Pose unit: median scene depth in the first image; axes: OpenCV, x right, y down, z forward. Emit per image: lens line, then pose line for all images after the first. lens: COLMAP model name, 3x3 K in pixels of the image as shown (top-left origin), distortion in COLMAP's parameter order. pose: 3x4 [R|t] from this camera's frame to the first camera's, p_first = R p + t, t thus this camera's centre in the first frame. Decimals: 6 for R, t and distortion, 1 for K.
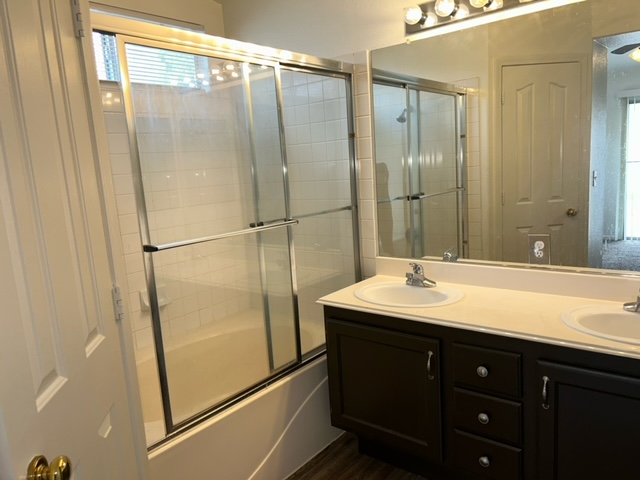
lens RADIAL K [[494.7, 0, 320.0], [0, 494.7, 240.0], [0, 0, 1]] dist [0.076589, -0.076982]
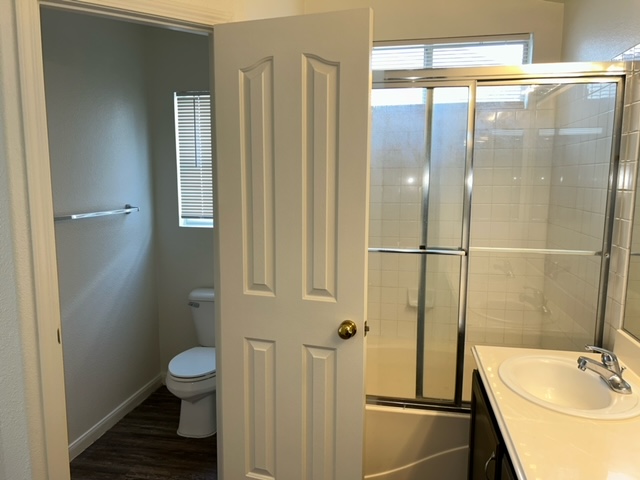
lens RADIAL K [[494.7, 0, 320.0], [0, 494.7, 240.0], [0, 0, 1]] dist [0.076589, -0.076982]
pose [[0.476972, 0.182357, -0.859793, 0.576115], [-0.176948, 0.978133, 0.109294, -0.108841], [0.860922, 0.100008, 0.498810, 0.289799]]
